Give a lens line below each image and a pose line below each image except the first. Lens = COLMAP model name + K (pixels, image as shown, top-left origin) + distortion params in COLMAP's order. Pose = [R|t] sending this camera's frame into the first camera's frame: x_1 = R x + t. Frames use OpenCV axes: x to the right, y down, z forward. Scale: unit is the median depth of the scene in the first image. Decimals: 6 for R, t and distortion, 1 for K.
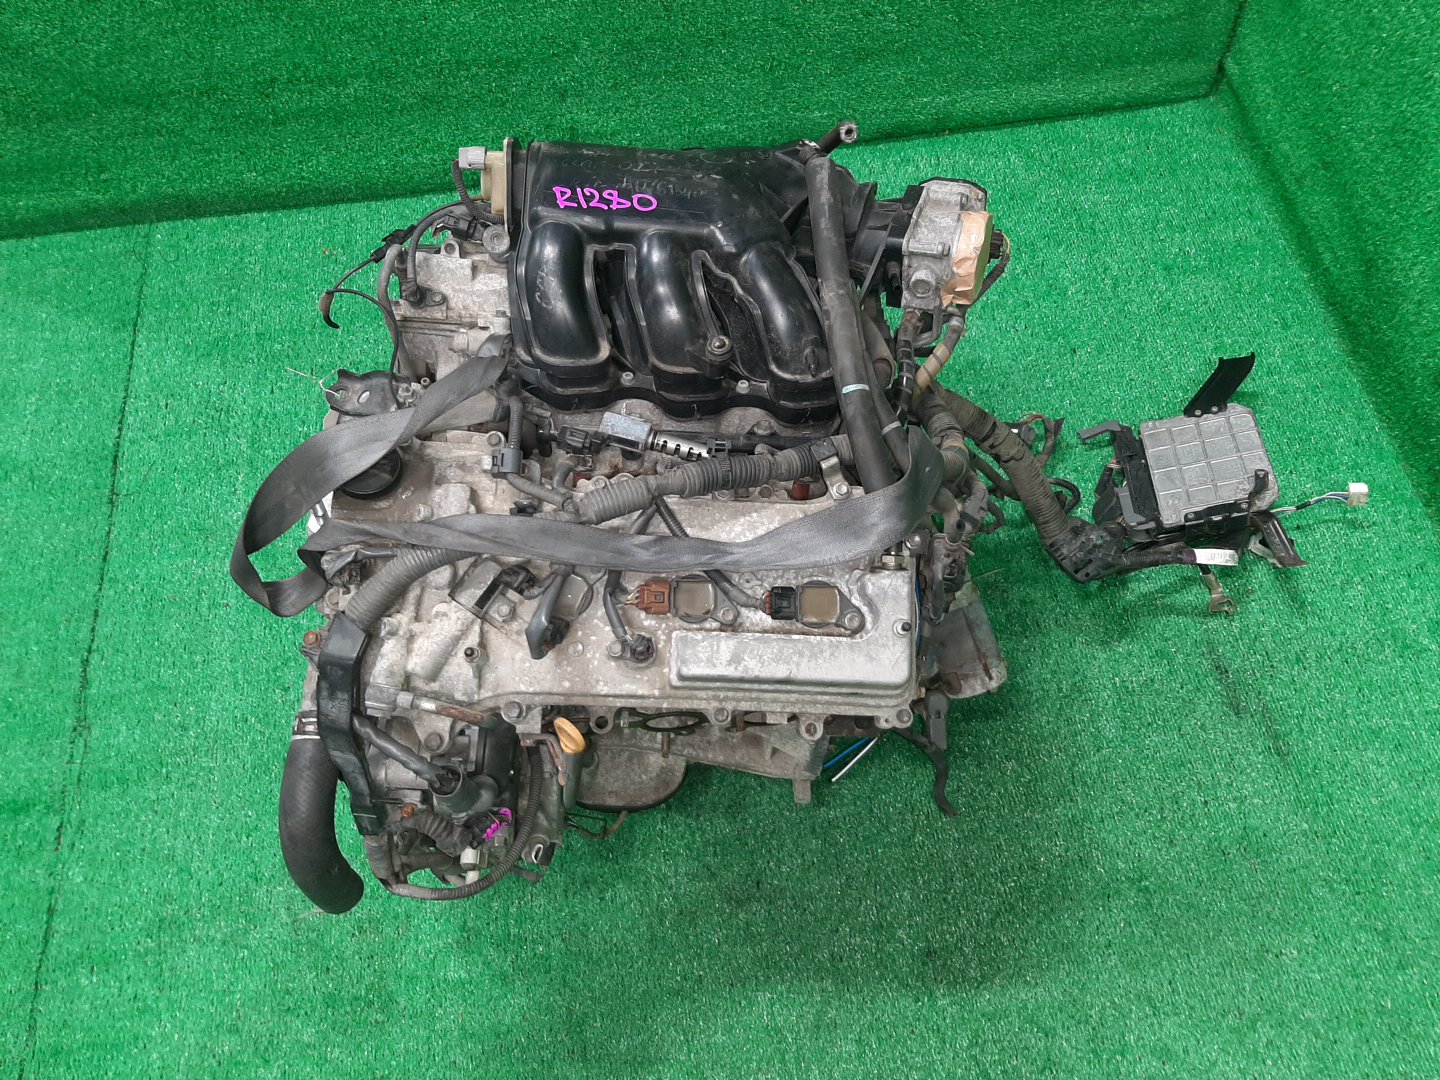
lens RADIAL K [[1120.8, 0, 727.8], [0, 1120.8, 531.1], [0, 0, 1]] dist [0.070186, -0.129766]
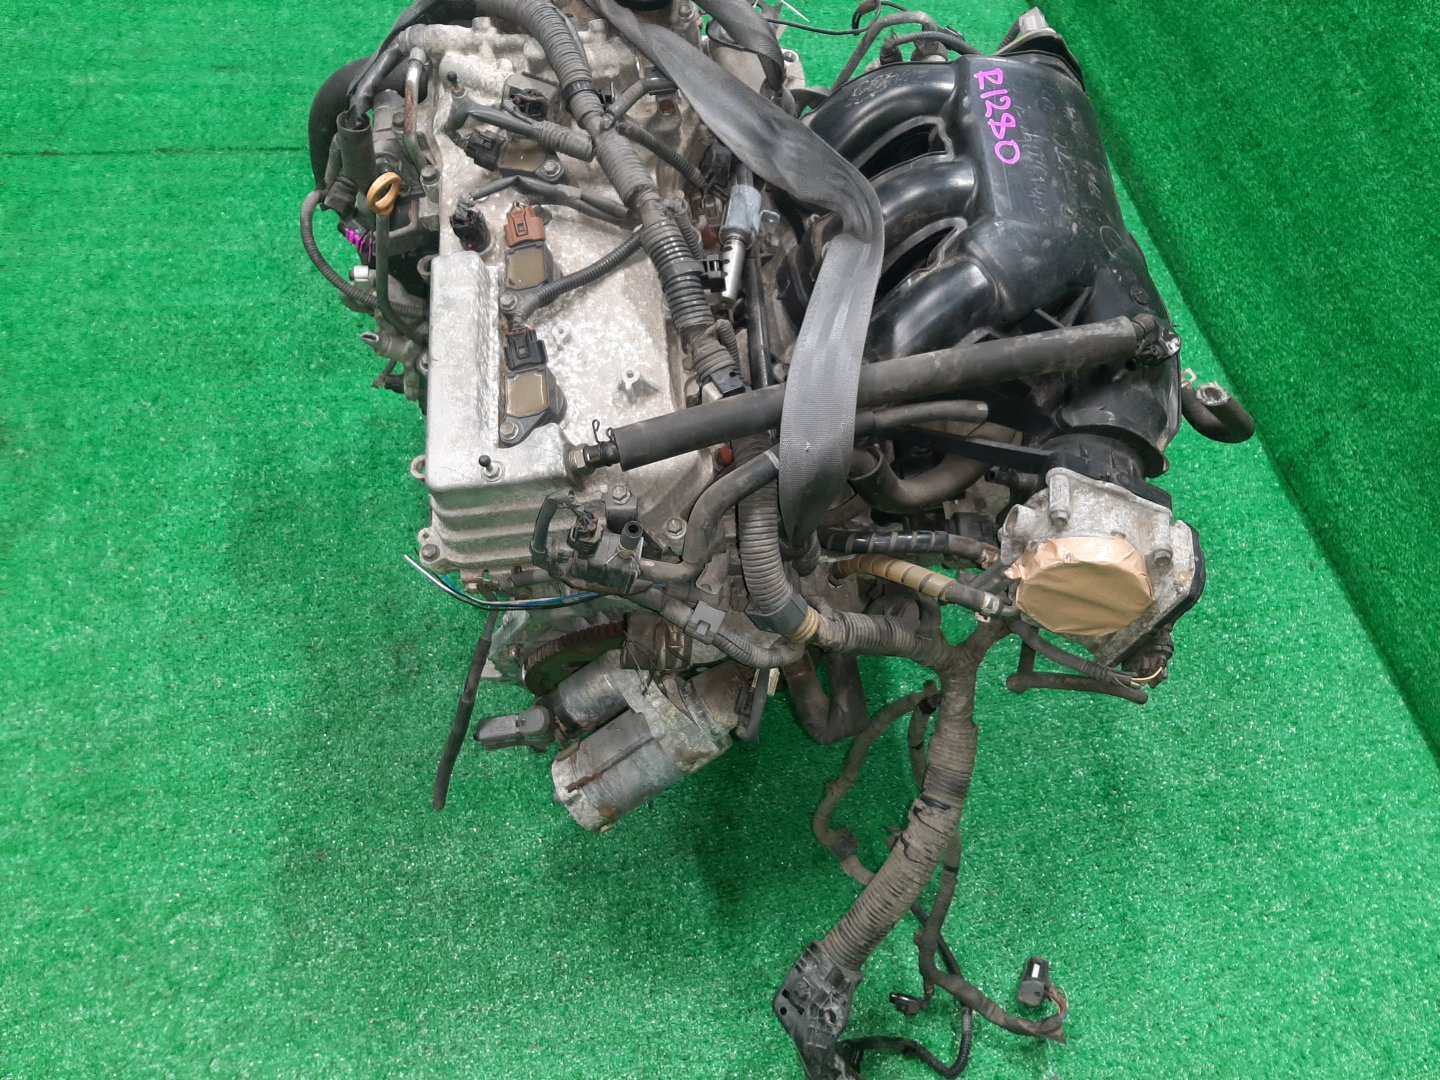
lens RADIAL K [[1120.8, 0, 727.8], [0, 1120.8, 531.1], [0, 0, 1]] dist [0.070186, -0.129766]
pose [[0.098768, 0.870225, -0.482652, 0.409965], [-0.943244, 0.236414, 0.233234, -0.170497], [0.317072, 0.432222, 0.844185, 0.271058]]
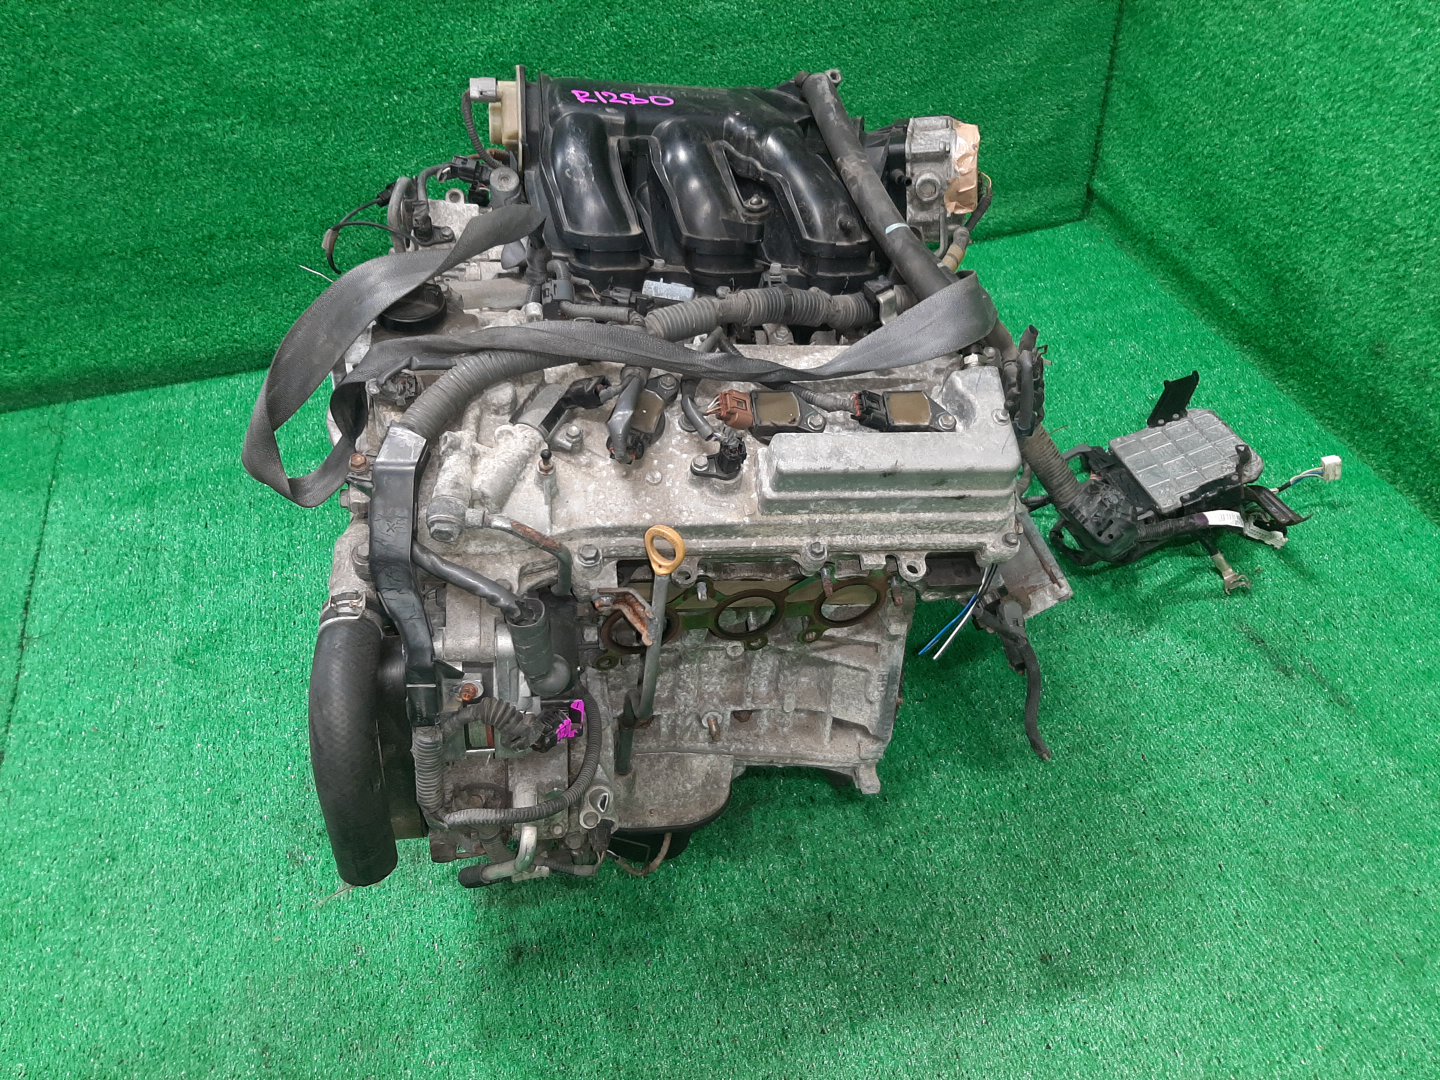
lens RADIAL K [[1120.8, 0, 727.8], [0, 1120.8, 531.1], [0, 0, 1]] dist [0.070186, -0.129766]
pose [[0.987493, -0.091255, 0.128570, -0.137400], [0.126717, 0.944583, -0.302828, 0.297850], [-0.093811, 0.315333, 0.944333, 0.113432]]
